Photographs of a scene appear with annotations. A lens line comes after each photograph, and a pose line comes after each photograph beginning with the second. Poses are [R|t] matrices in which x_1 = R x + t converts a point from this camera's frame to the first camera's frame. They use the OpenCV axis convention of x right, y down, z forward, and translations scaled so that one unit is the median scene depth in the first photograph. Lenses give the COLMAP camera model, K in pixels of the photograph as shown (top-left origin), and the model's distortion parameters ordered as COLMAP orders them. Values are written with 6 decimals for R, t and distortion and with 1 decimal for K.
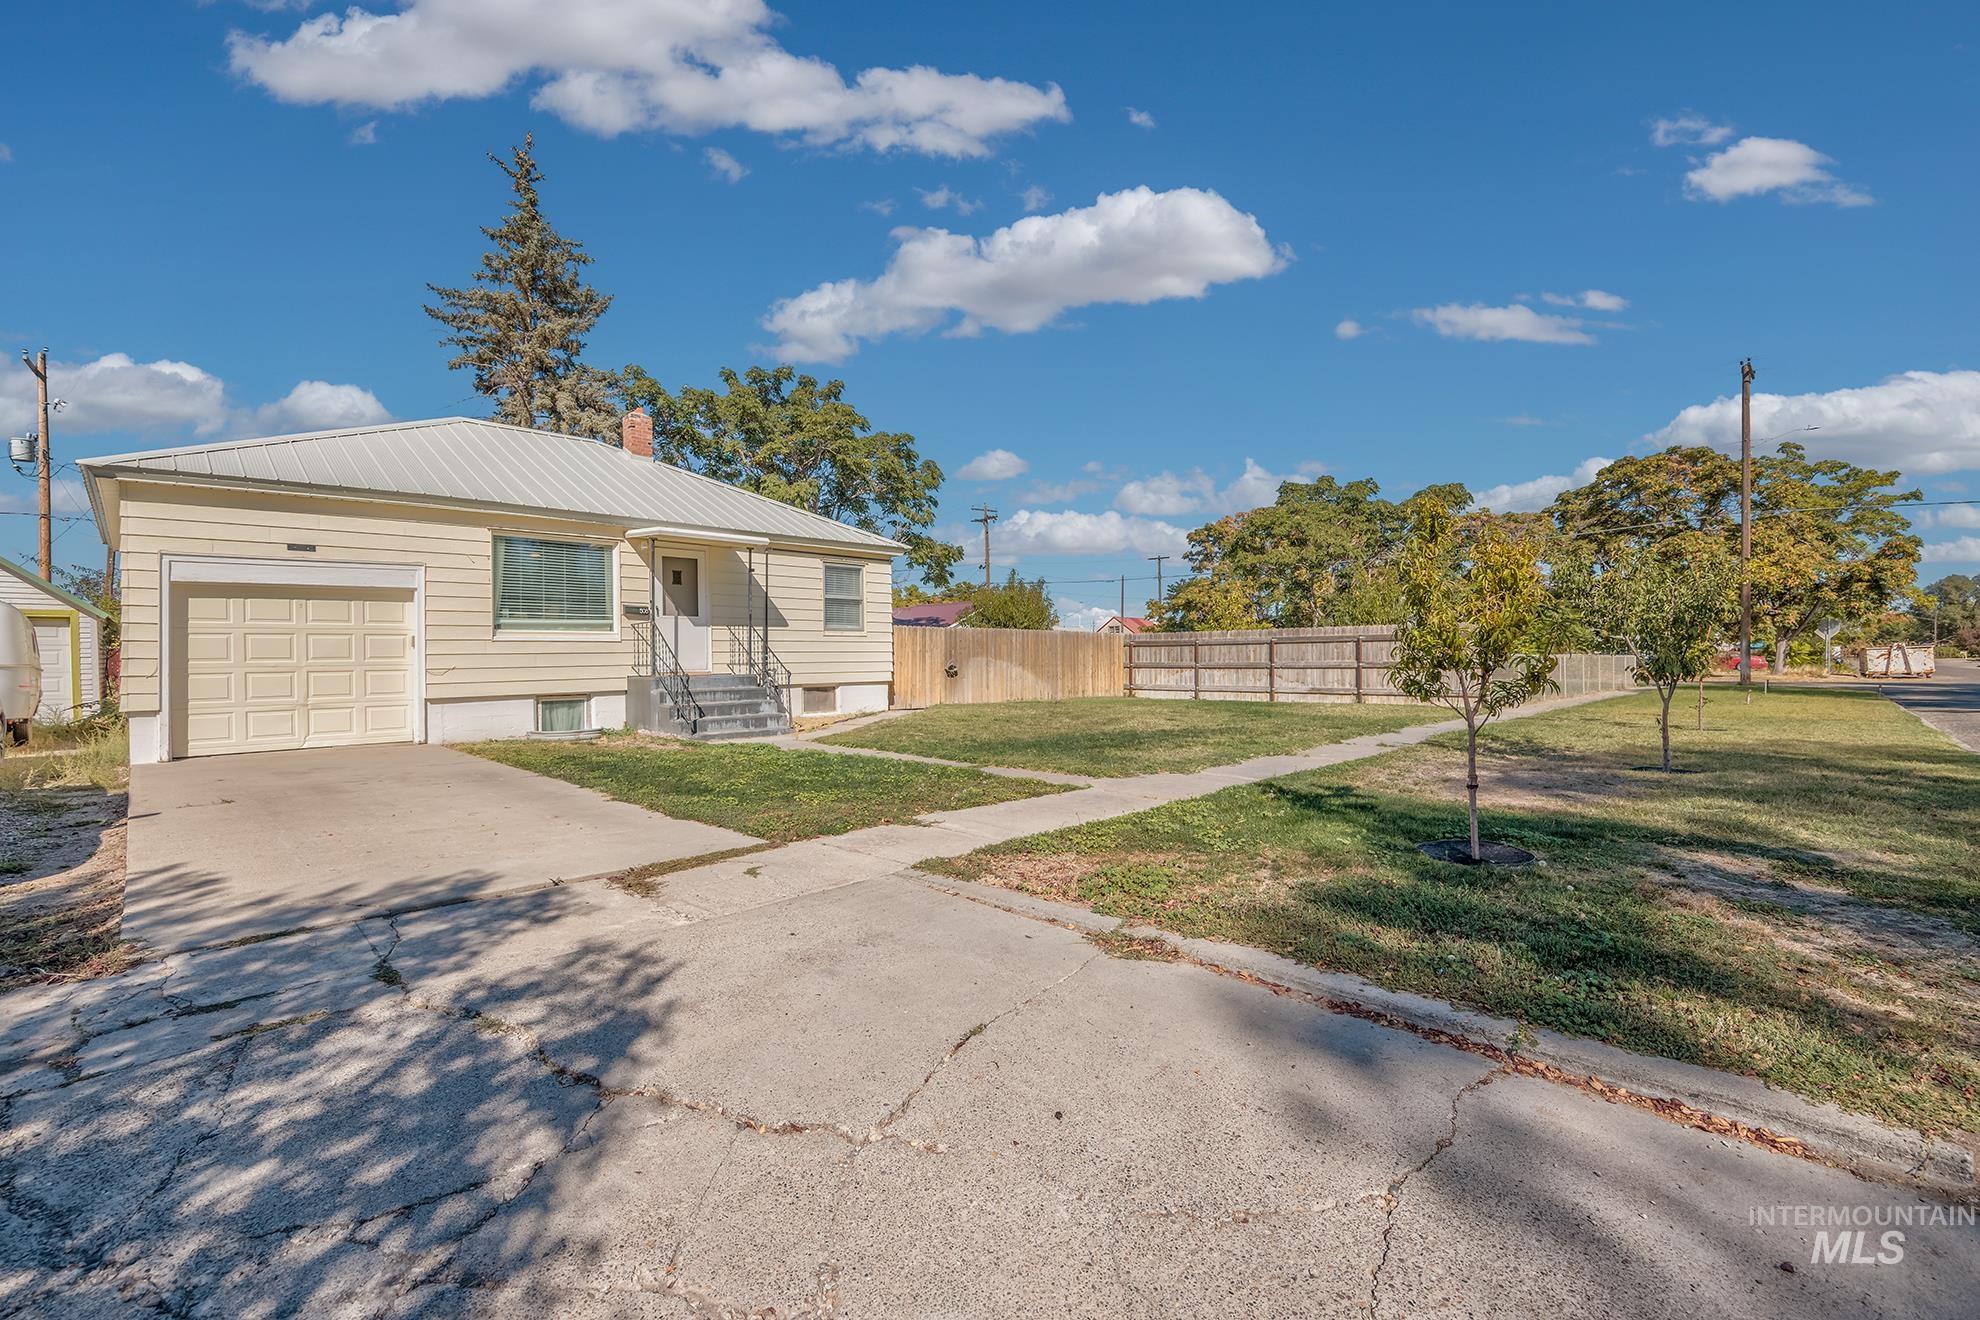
lens RADIAL K [[826.2, 0, 998.7], [0, 826.2, 660.3], [0, 0, 1]] dist [-0.002384, -0.000011]
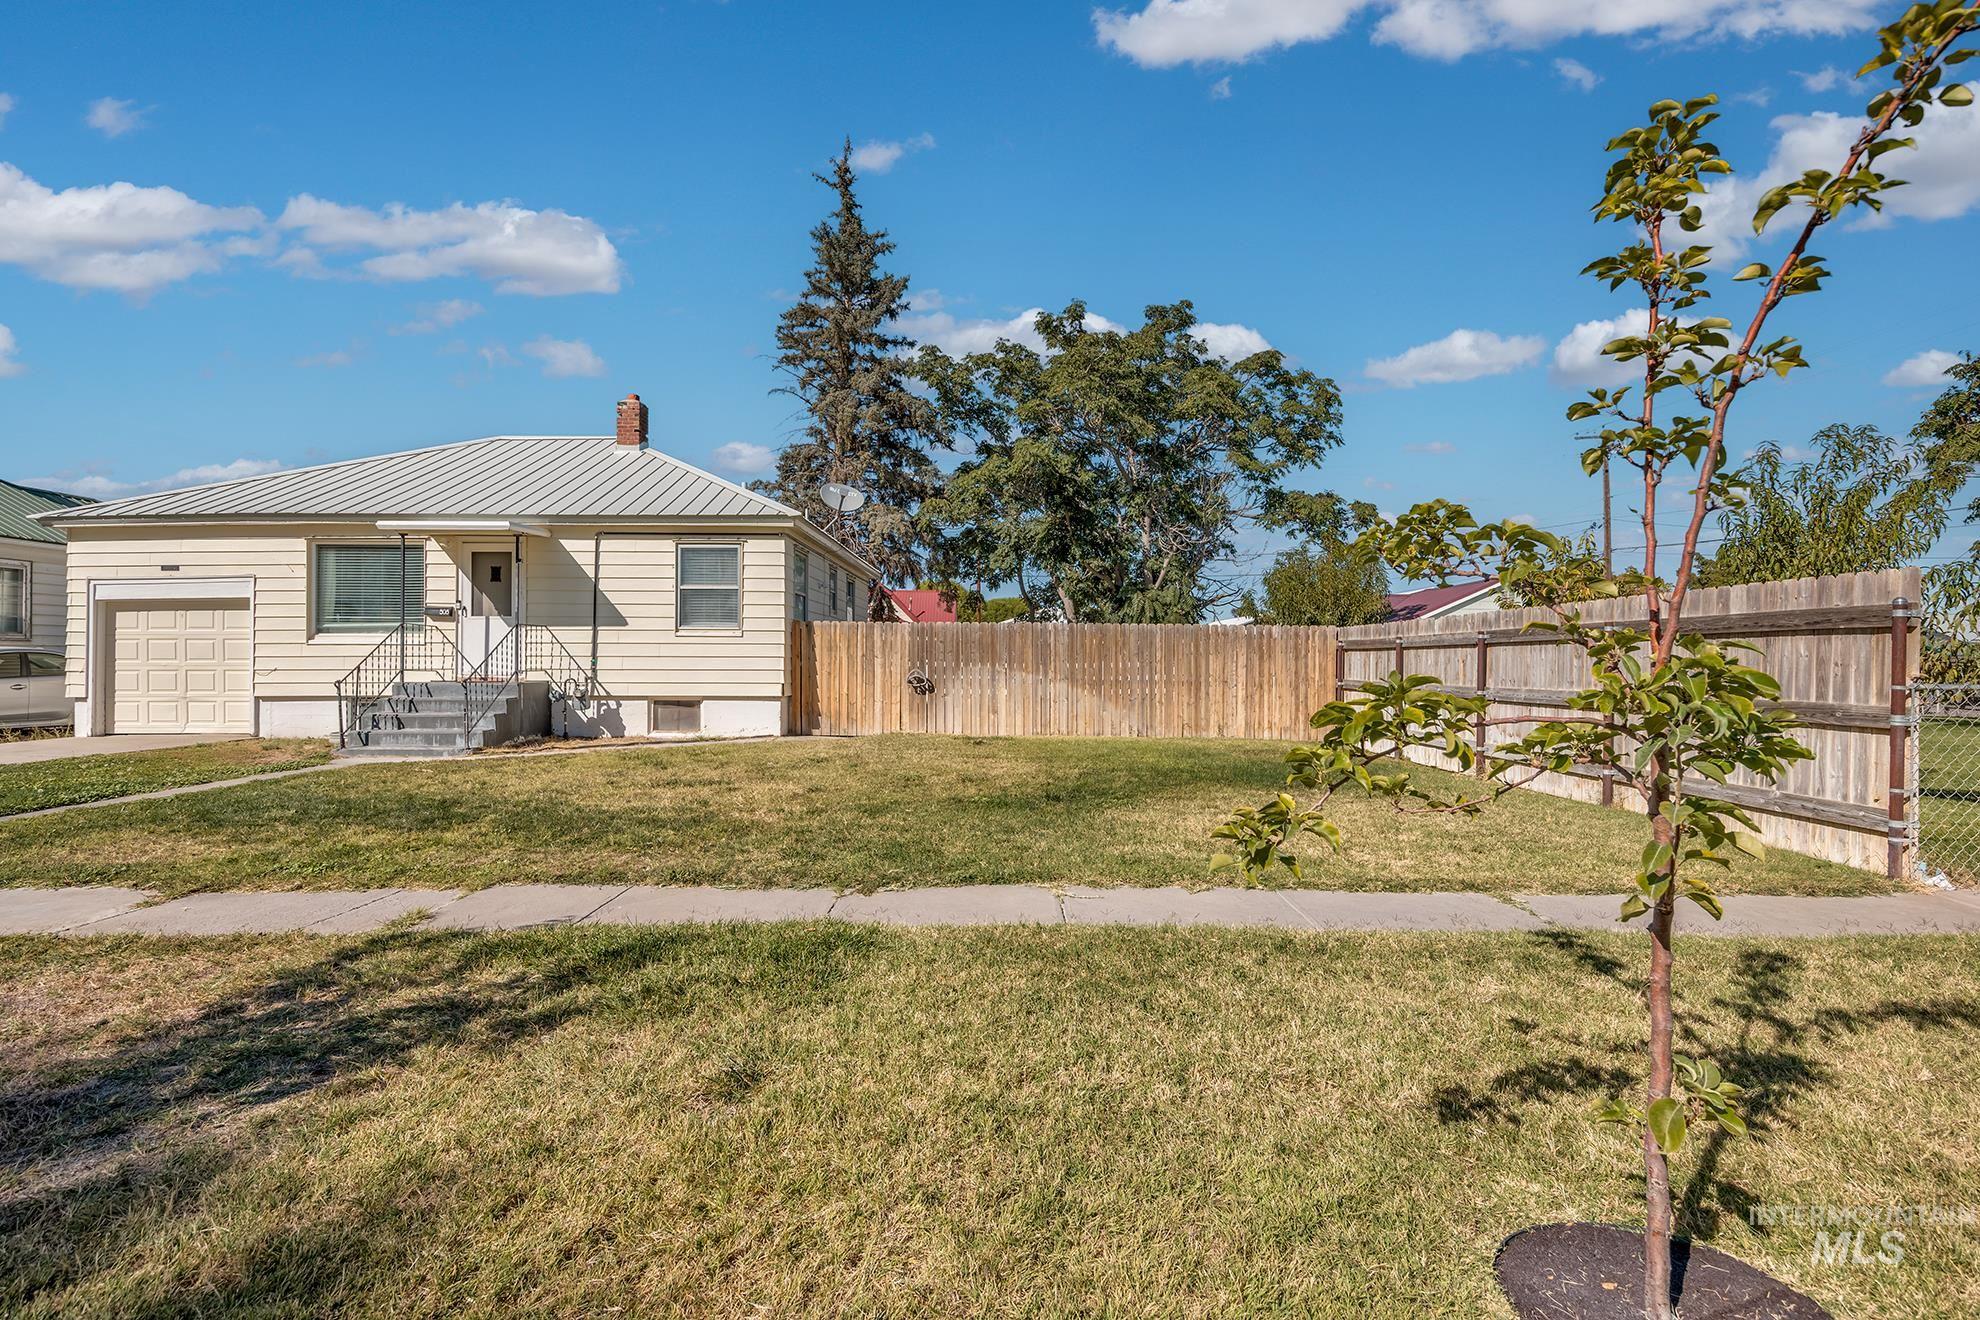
lens RADIAL K [[922.6, 0, 992.9], [0, 922.6, 656.8], [0, 0, 1]] dist [0.014445, -0.005311]
pose [[0.692492, 0.007647, -0.721385, 0.606959], [-0.013062, 0.999913, -0.001938, -0.011891], [0.721308, 0.010765, 0.692531, 0.574723]]
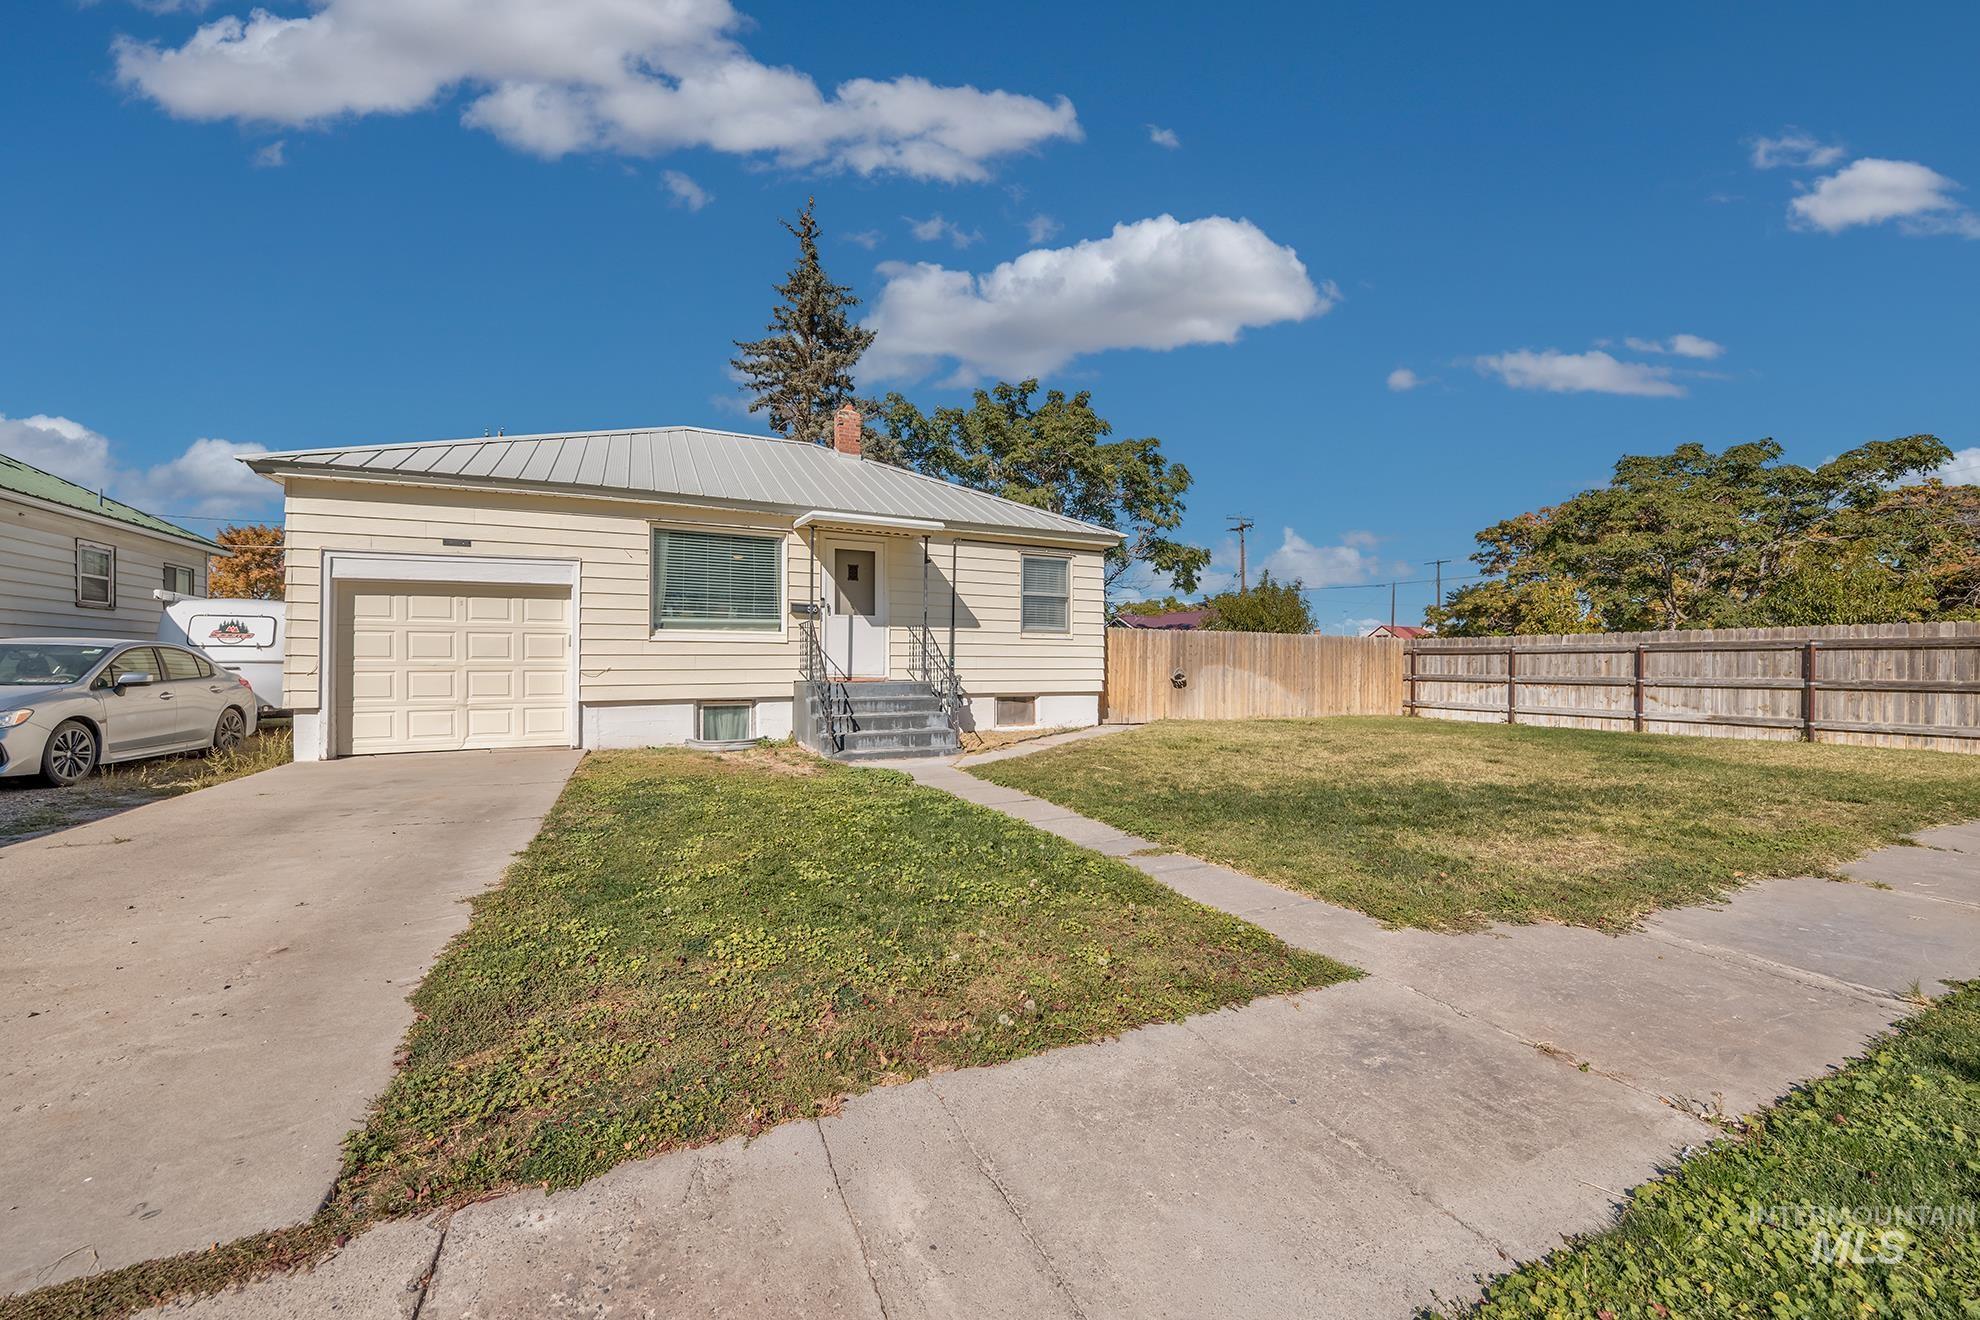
lens RADIAL K [[722.2, 0, 996.8], [0, 722.2, 664.9], [0, 0, 1]] dist [0.004877, -0.002540]
pose [[0.939718, 0.013117, -0.341700, 0.024059], [-0.013932, 0.999903, 0.000070, -0.001427], [0.341667, 0.004694, 0.939809, 0.260931]]
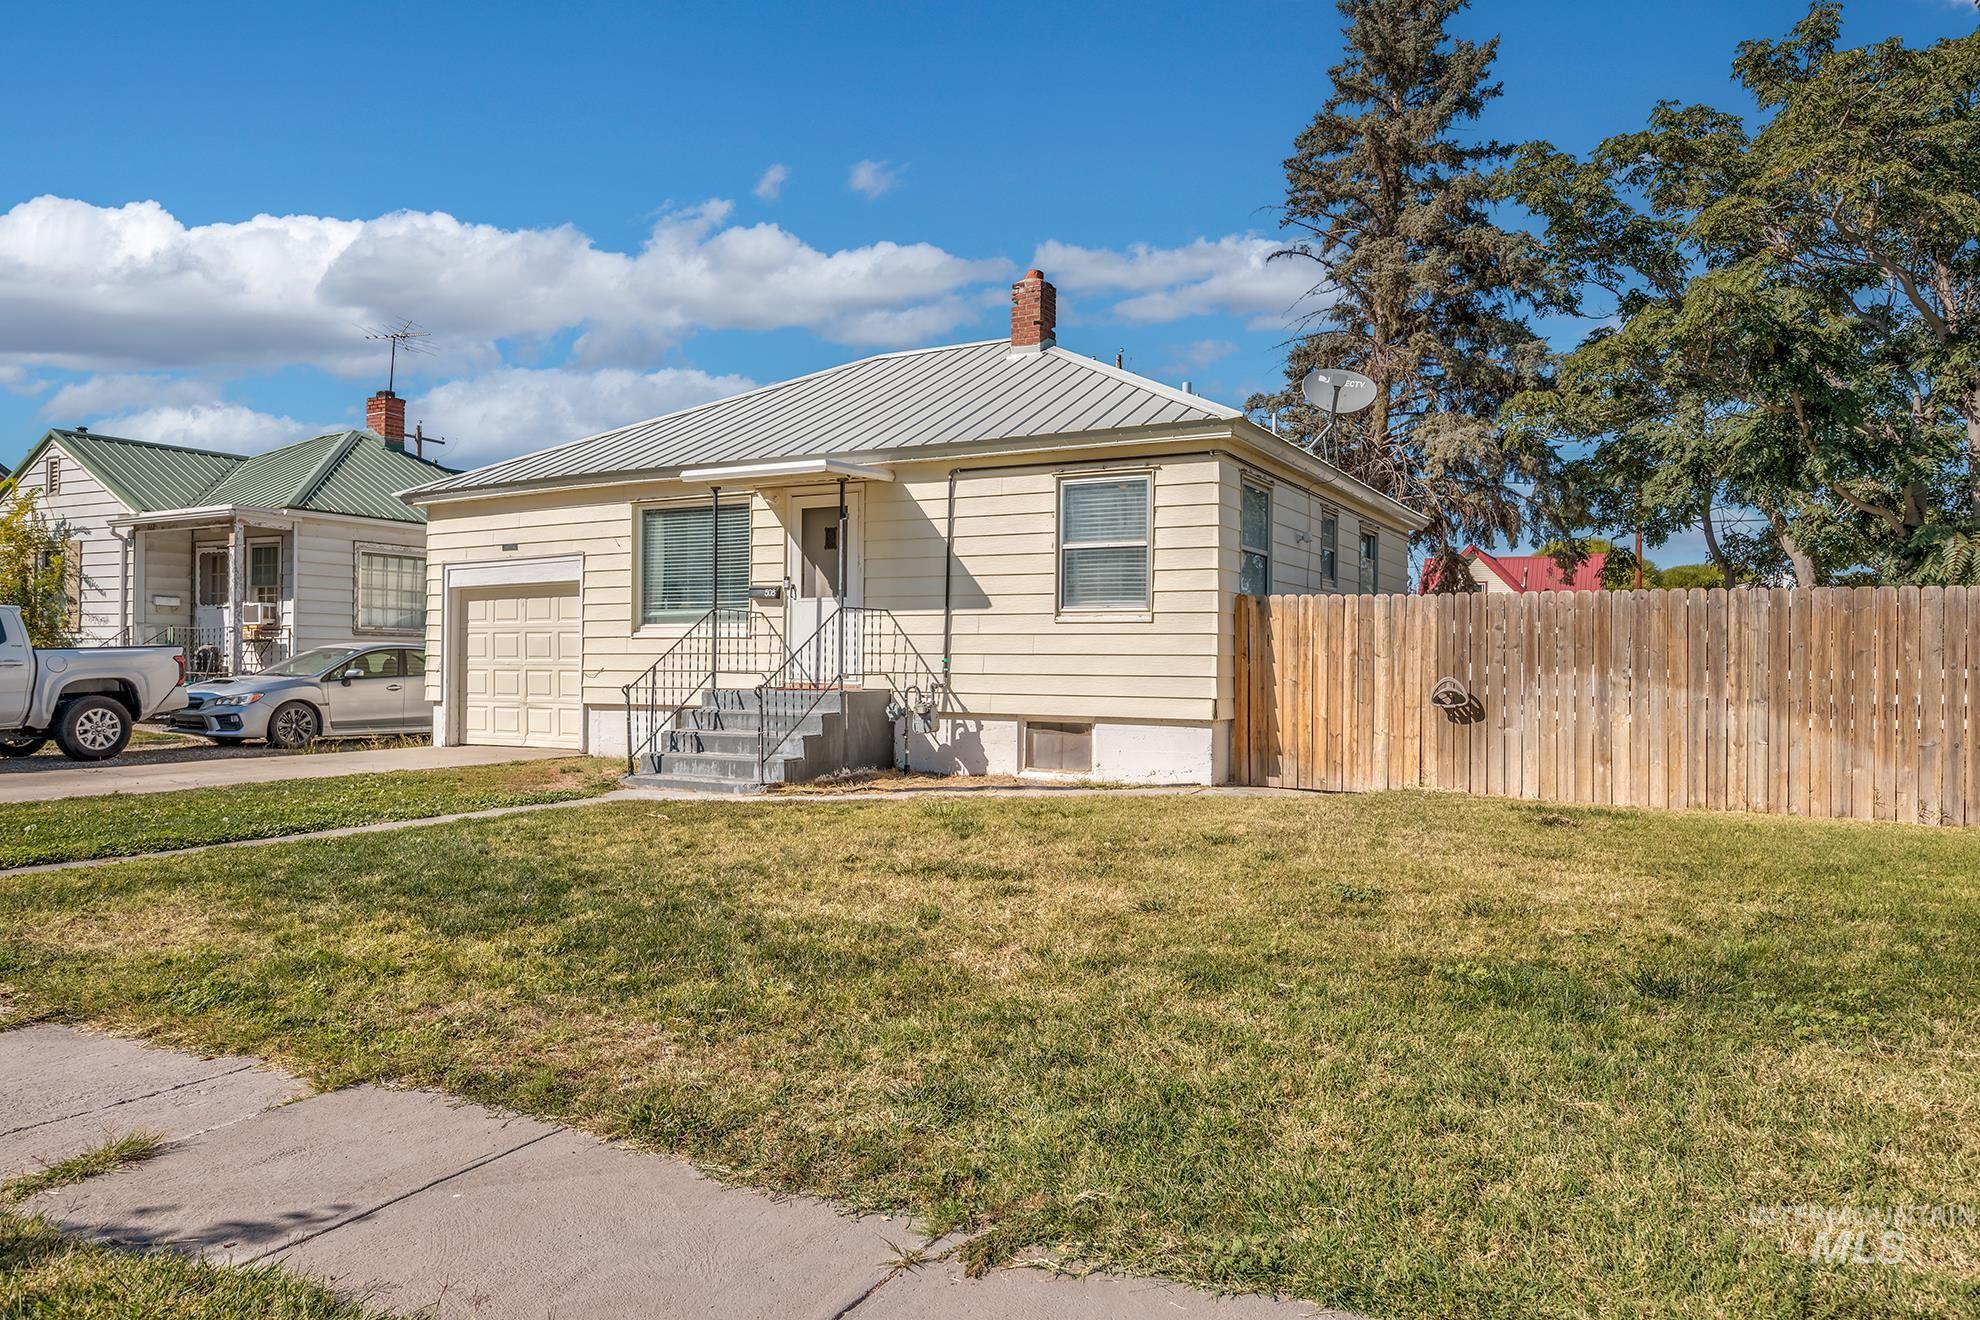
lens RADIAL K [[1280.2, 0, 1003.1], [0, 1280.2, 659.6], [0, 0, 1]] dist [0.014147, -0.001595]
pose [[0.273653, 0.009199, -0.961784, 0.513310], [-0.015582, 0.999865, 0.005130, -0.010248], [0.961702, 0.013583, 0.273760, 0.714200]]
